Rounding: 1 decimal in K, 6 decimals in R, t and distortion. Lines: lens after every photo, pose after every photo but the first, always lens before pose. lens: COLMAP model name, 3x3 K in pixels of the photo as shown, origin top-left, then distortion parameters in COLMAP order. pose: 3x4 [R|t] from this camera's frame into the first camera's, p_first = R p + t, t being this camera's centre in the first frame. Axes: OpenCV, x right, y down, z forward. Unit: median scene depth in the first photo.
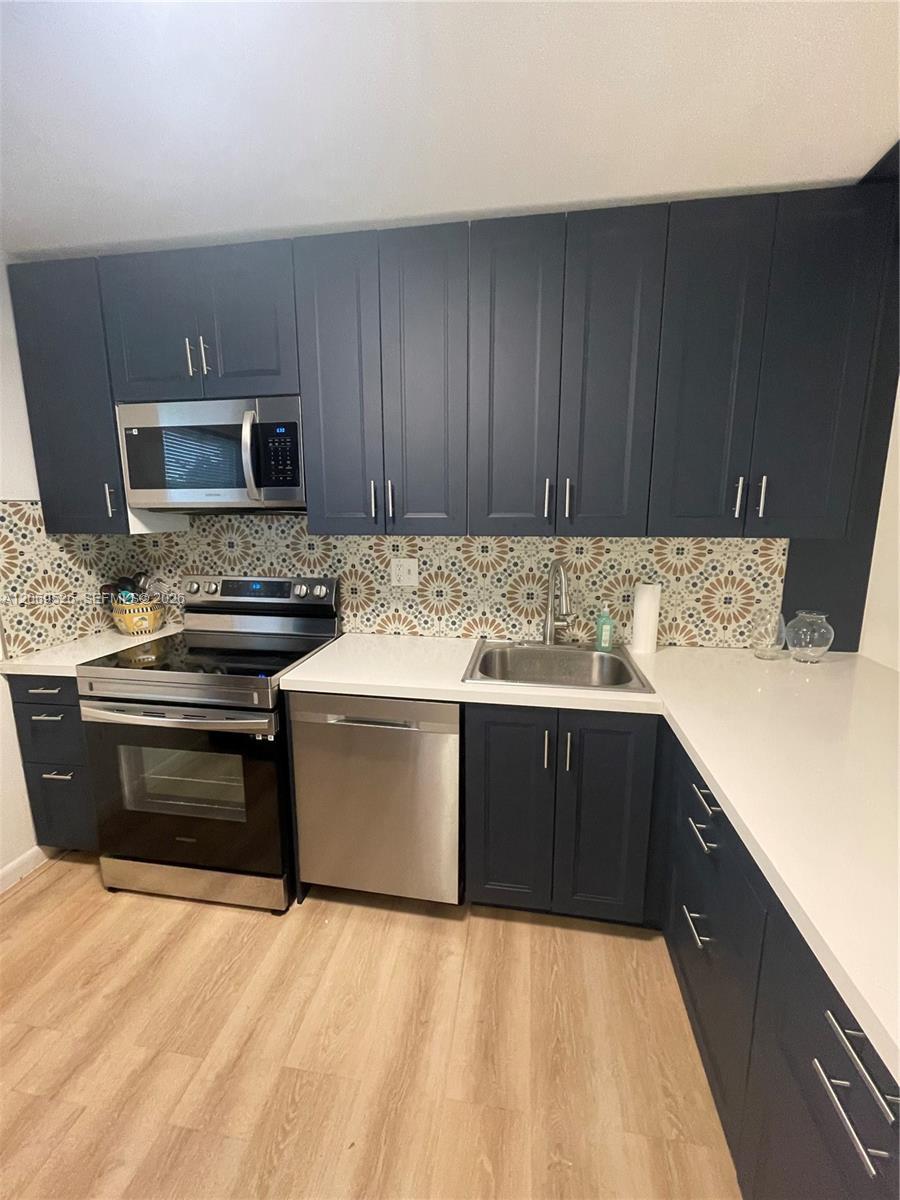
lens RADIAL K [[486.1, 0, 450.9], [0, 486.1, 601.2], [0, 0, 1]] dist [-0.002941, 0.000211]
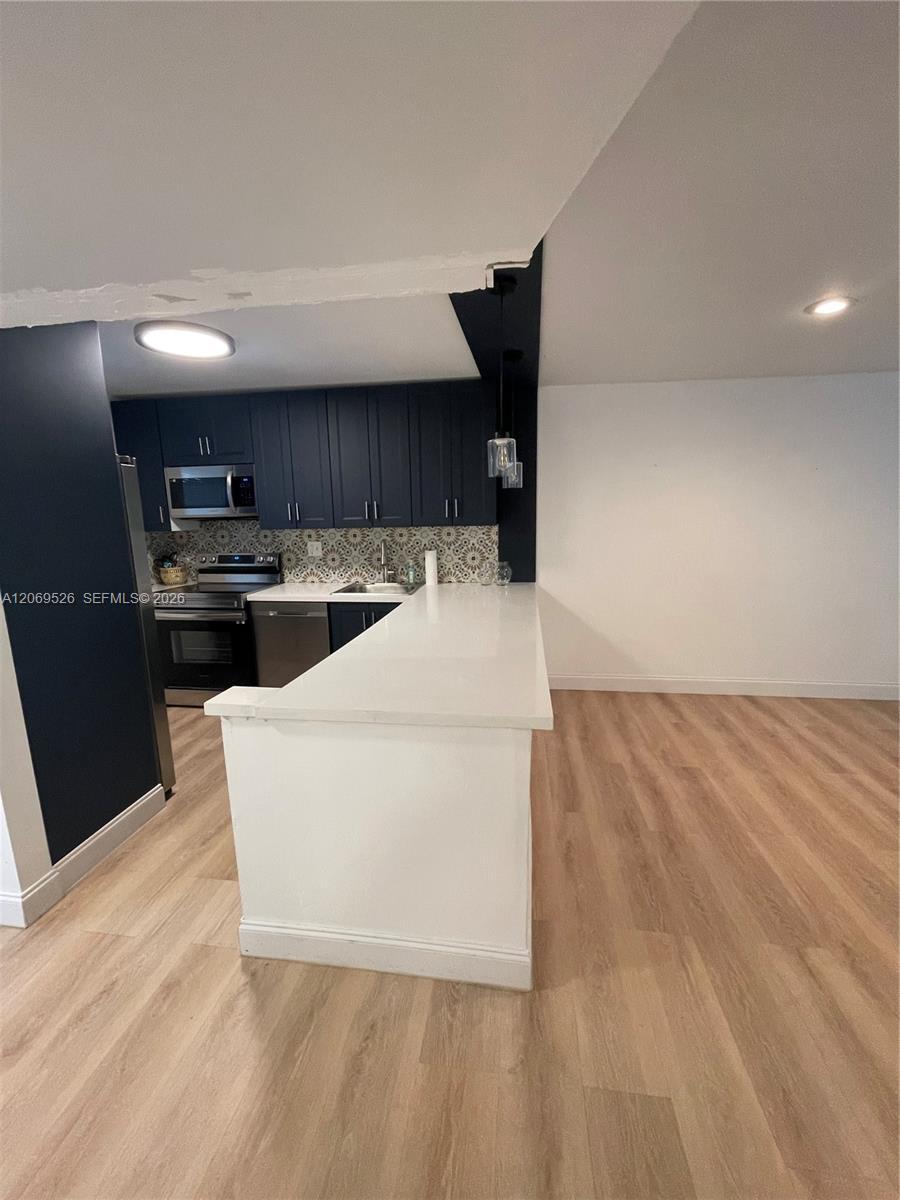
lens RADIAL K [[486.1, 0, 450.9], [0, 486.1, 601.2], [0, 0, 1]] dist [-0.002941, 0.000211]
pose [[0.999627, -0.022191, 0.015931, 0.403026], [0.022191, 0.999754, 0.000208, 0.157386], [-0.015931, 0.000146, 0.999873, -0.912529]]
